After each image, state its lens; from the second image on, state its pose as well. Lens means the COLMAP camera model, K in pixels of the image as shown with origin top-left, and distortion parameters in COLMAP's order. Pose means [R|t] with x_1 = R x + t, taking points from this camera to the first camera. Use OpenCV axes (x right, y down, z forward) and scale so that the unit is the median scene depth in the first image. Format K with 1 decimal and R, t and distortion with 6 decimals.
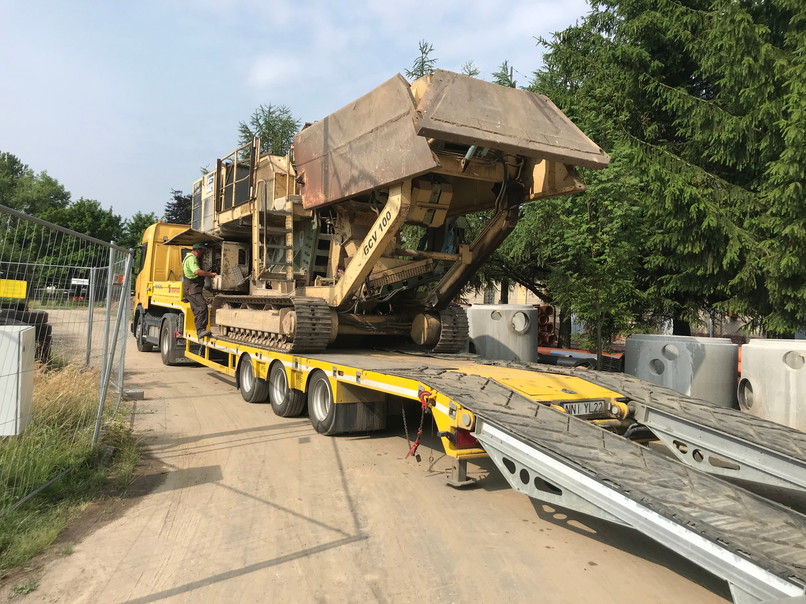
lens RADIAL K [[656.3, 0, 403.7], [0, 656.3, 300.3], [0, 0, 1]] dist [0.061445, -0.031688]
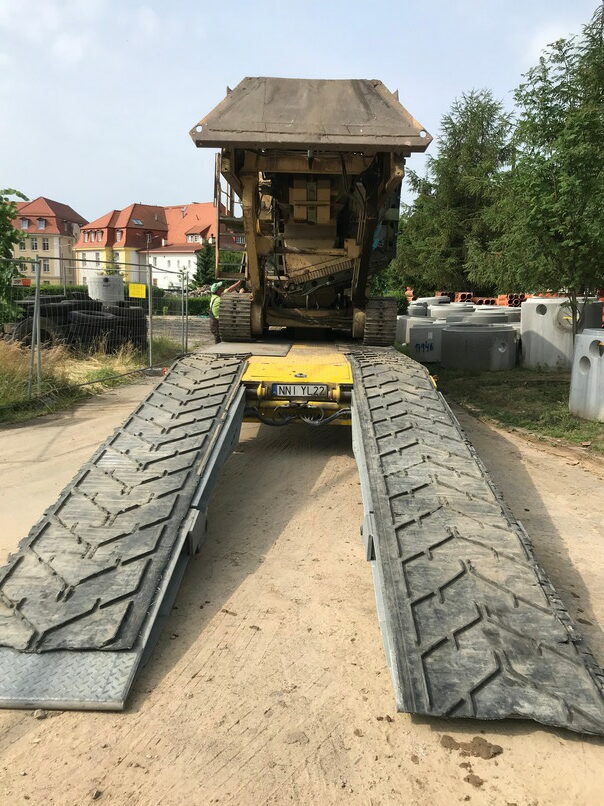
lens RADIAL K [[656.3, 0, 304.4], [0, 656.3, 401.4], [0, 0, 1]] dist [0.061445, -0.031688]
pose [[0.844478, 0.064616, -0.531677, 0.476183], [0.016584, 0.989065, 0.146545, 0.012048], [0.535333, -0.132571, 0.834173, 0.050298]]
